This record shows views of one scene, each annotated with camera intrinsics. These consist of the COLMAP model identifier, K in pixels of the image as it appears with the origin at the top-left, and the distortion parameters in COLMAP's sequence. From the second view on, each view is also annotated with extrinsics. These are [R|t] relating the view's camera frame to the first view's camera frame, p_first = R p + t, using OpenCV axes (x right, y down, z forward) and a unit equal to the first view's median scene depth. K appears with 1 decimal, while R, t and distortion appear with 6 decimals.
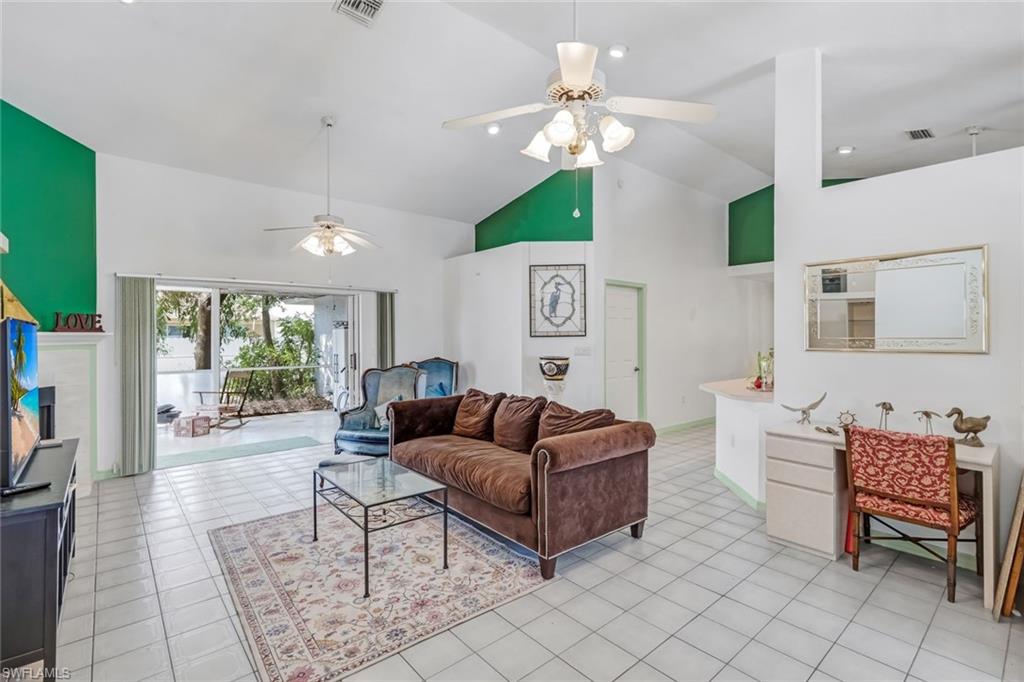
lens RADIAL K [[483.2, 0, 505.8], [0, 483.2, 336.2], [0, 0, 1]] dist [0.007665, 0.004021]
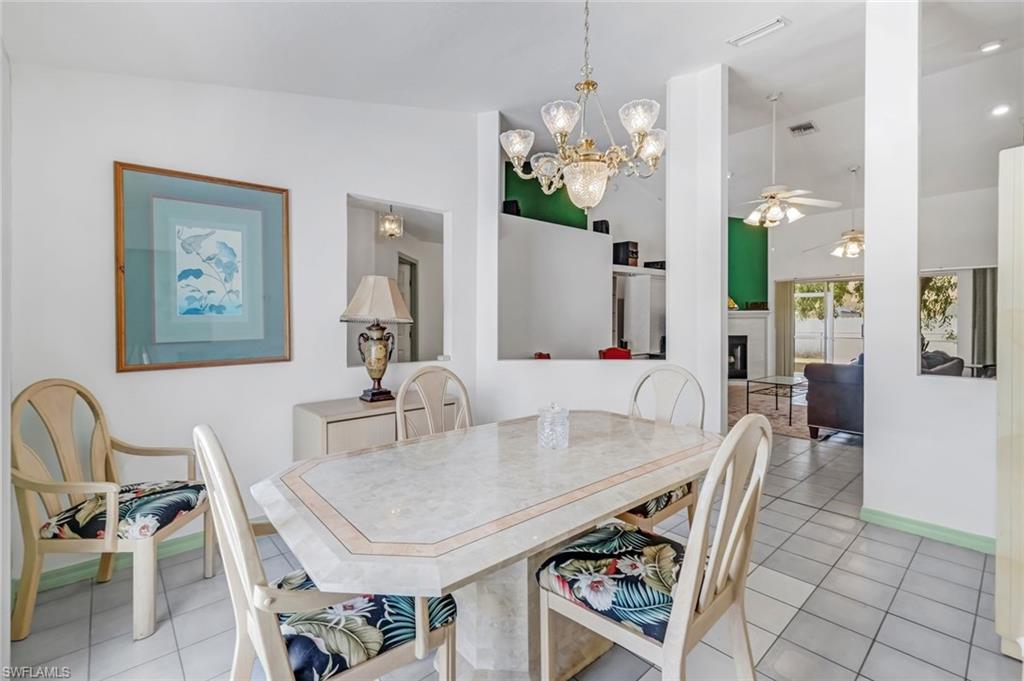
lens RADIAL K [[448.7, 0, 495.1], [0, 448.7, 327.7], [0, 0, 1]] dist [-0.003940, 0.002441]
pose [[-0.007001, 0.012390, -0.999899, 1.433097], [0.003720, 0.999917, 0.012364, 0.048280], [0.999969, -0.003633, -0.007047, -0.174895]]
